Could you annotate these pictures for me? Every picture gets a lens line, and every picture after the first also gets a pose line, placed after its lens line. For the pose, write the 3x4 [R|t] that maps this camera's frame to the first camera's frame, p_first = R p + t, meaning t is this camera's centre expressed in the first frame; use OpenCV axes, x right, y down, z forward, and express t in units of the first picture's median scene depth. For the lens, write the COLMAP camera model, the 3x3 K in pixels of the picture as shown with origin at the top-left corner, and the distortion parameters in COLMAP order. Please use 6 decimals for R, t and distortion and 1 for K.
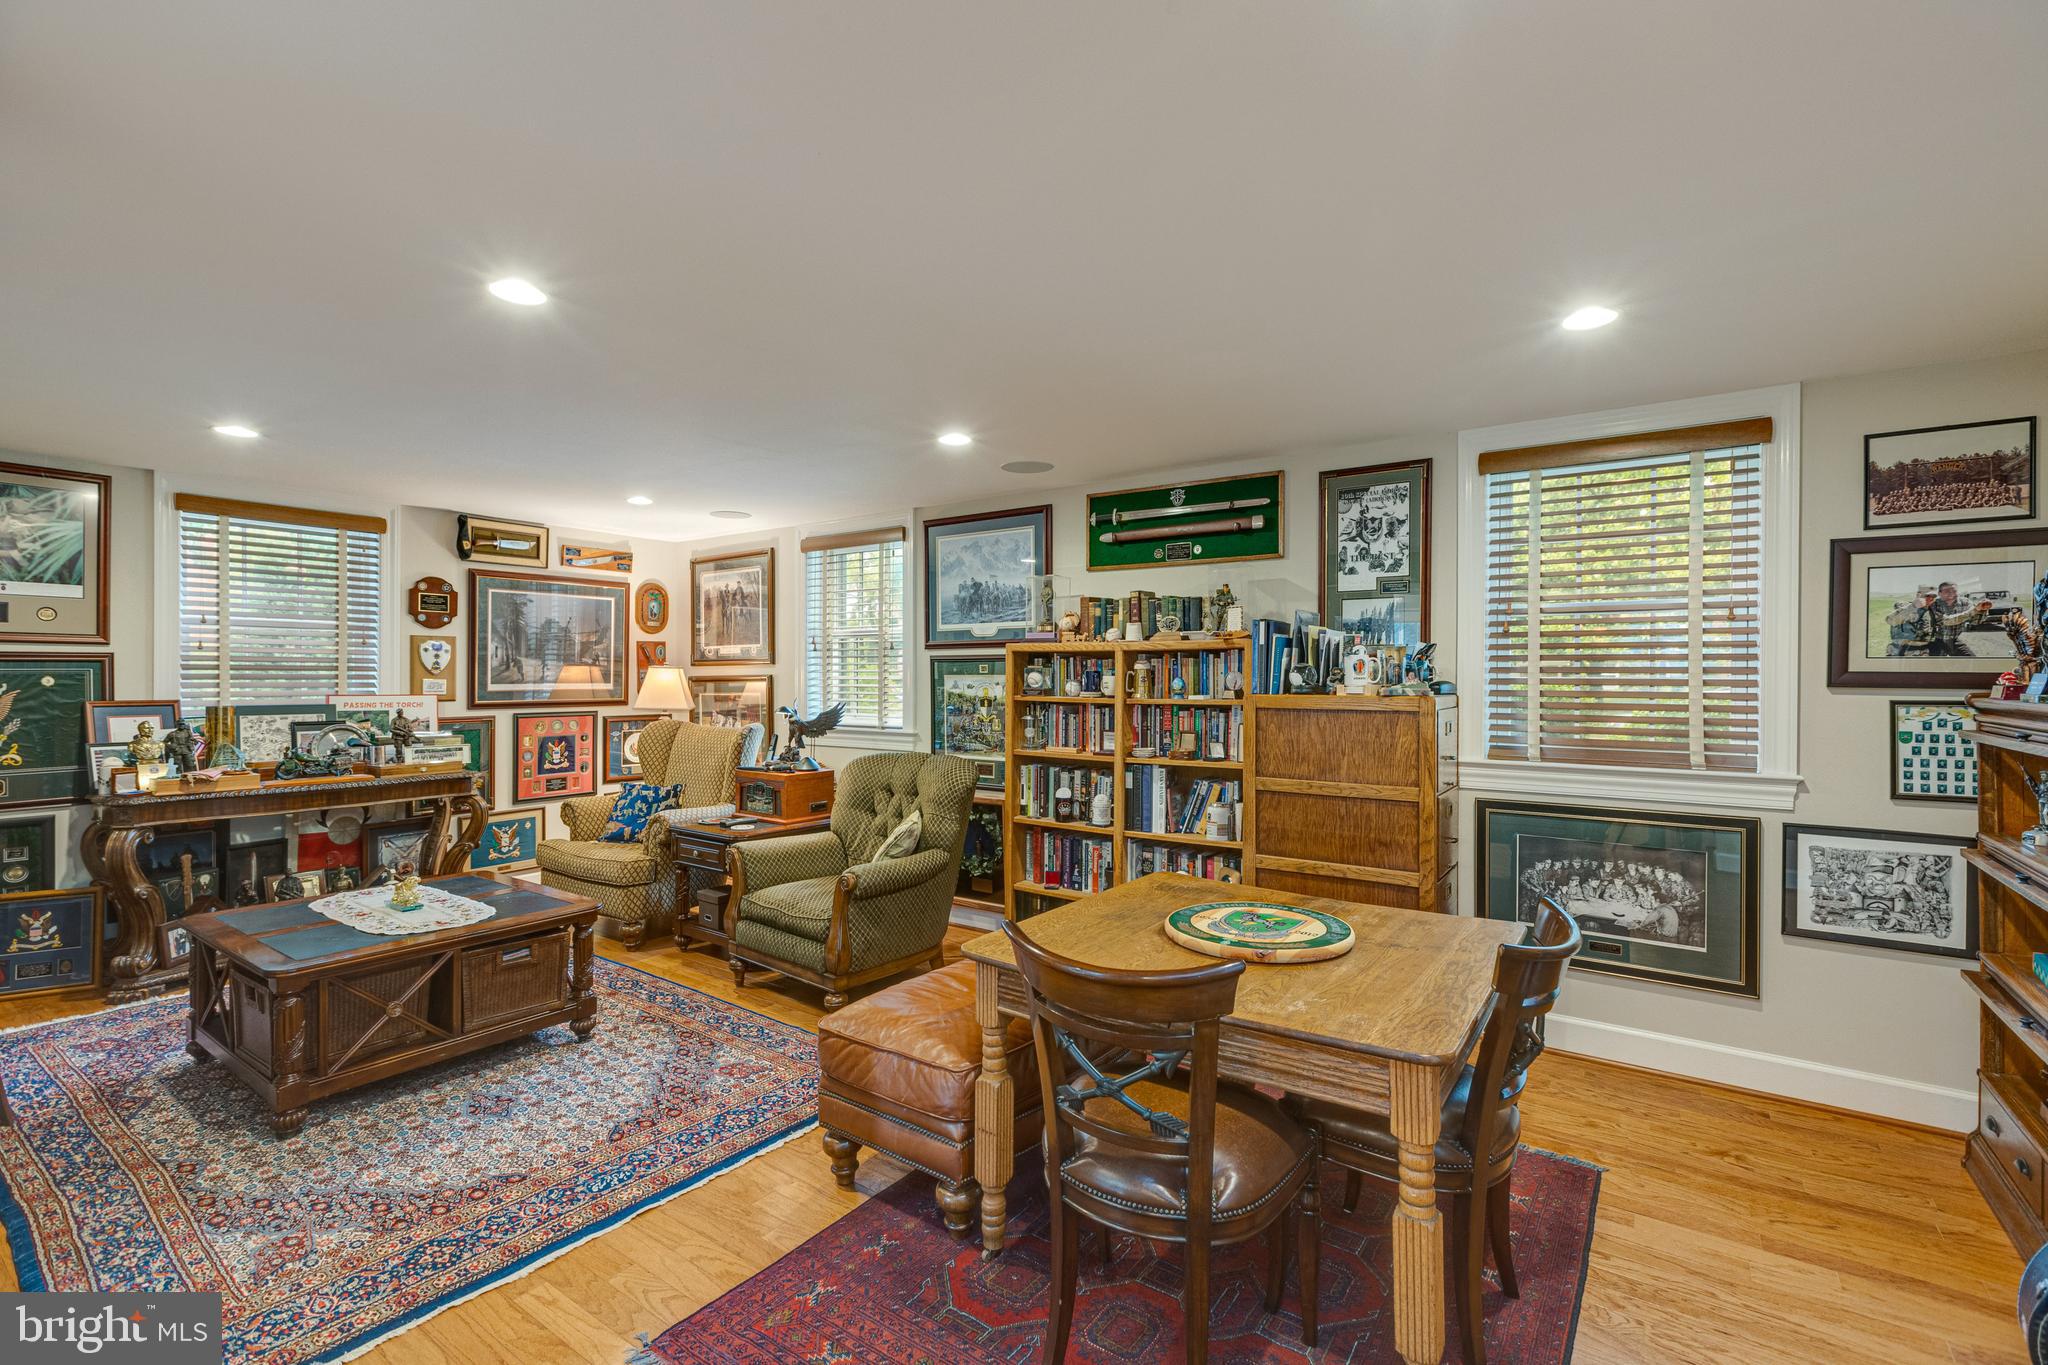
lens RADIAL K [[905.0, 0, 1028.9], [0, 905.0, 681.0], [0, 0, 1]] dist [0.007935, -0.004227]
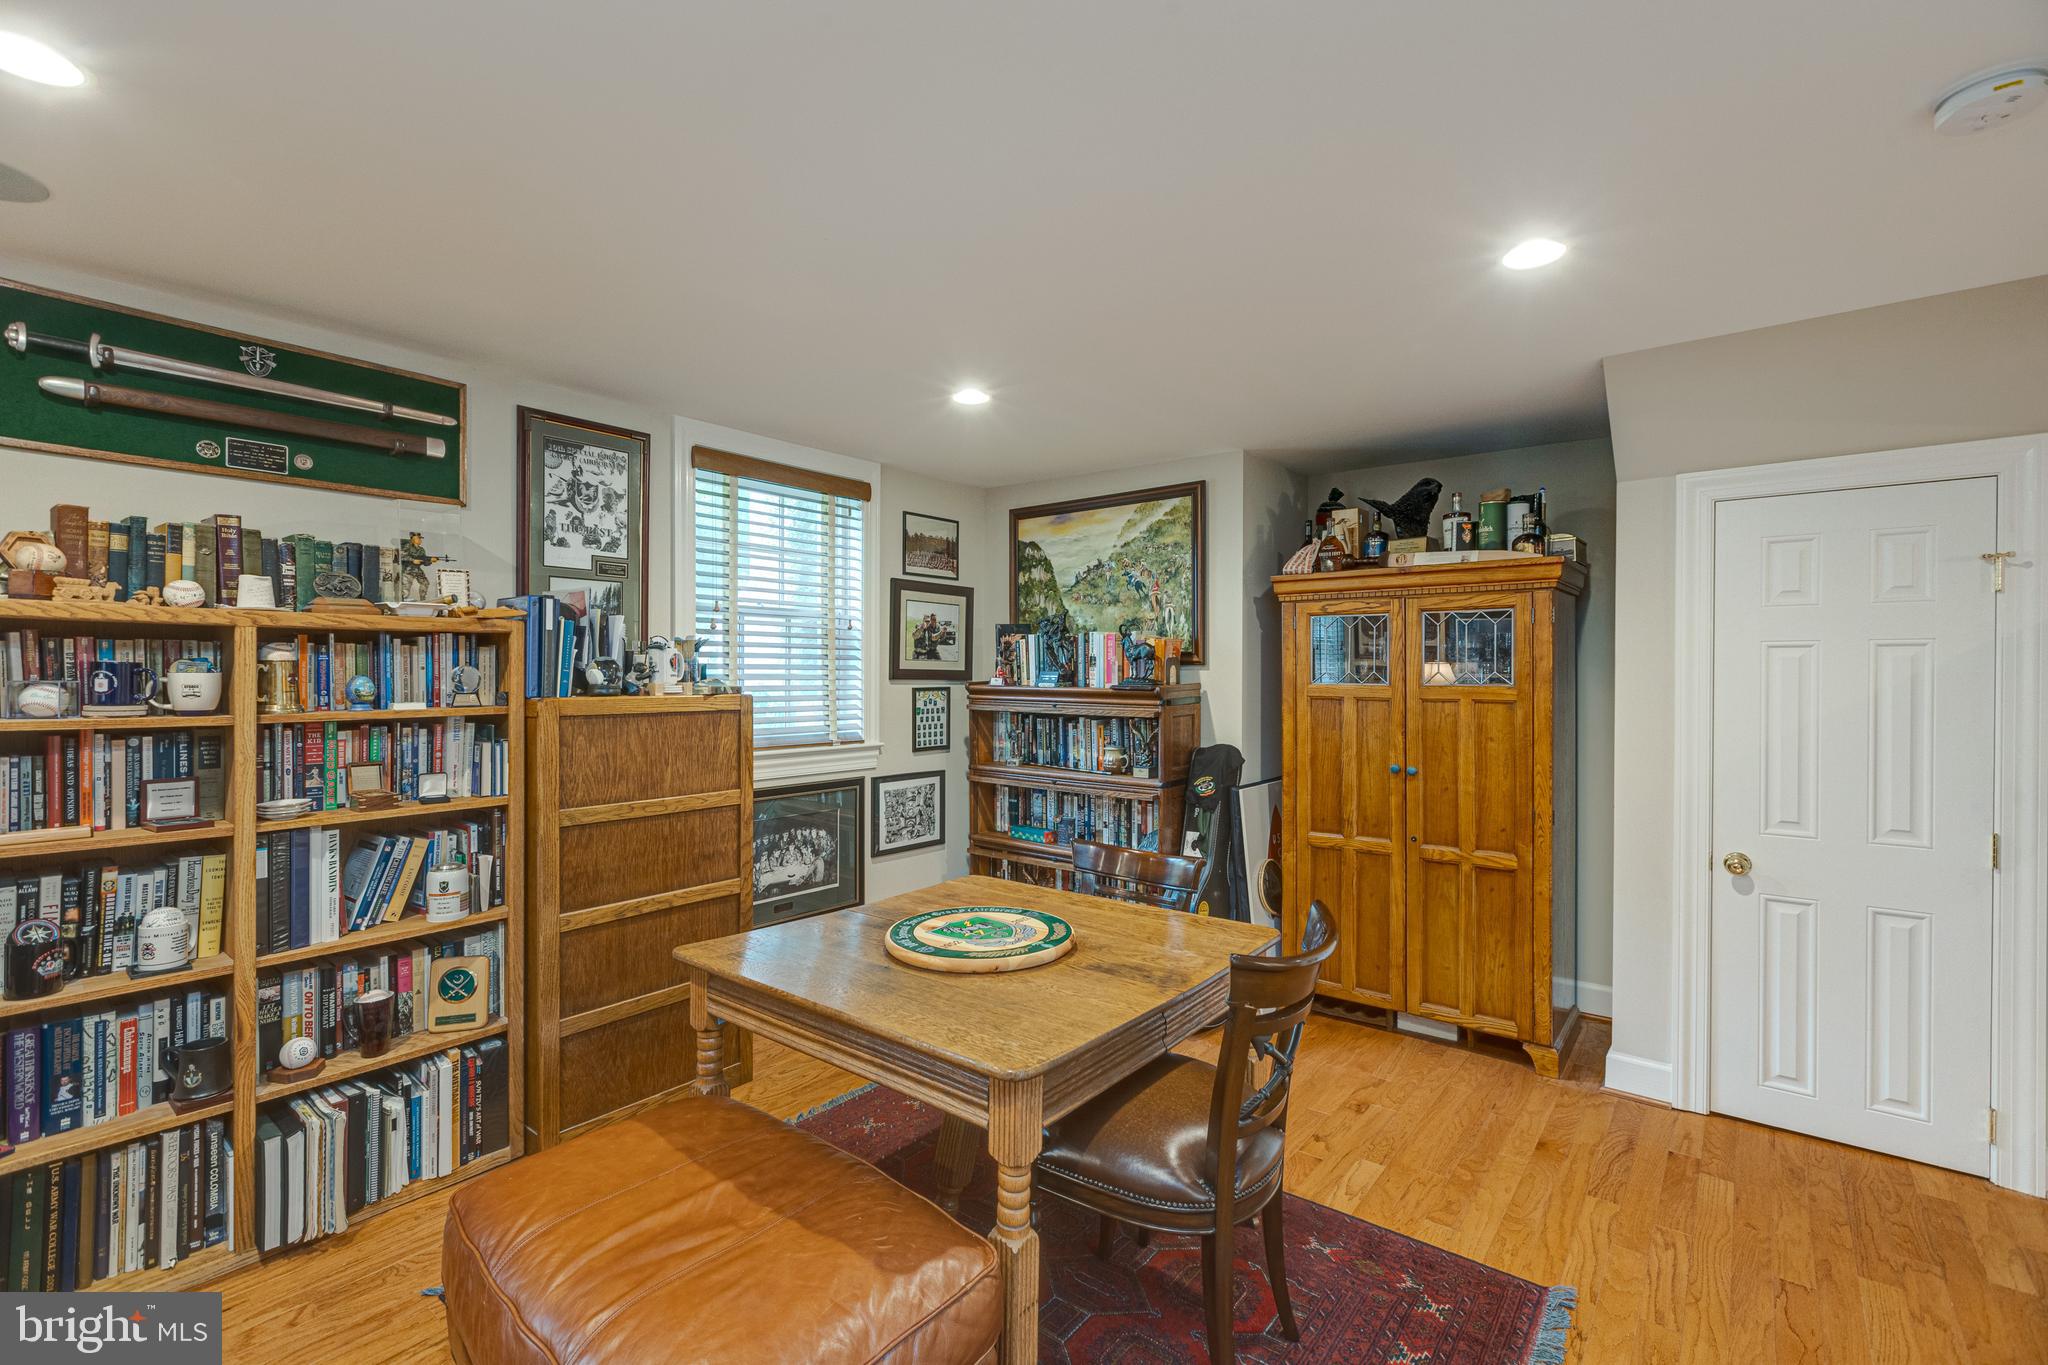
lens RADIAL K [[907.0, 0, 1028.4], [0, 907.0, 680.0], [0, 0, 1]] dist [0.000968, -0.000375]
pose [[0.064455, -0.011738, 0.997852, -0.466278], [0.002808, 0.999929, 0.011581, -0.007414], [-0.997917, 0.002055, 0.064483, 0.581112]]
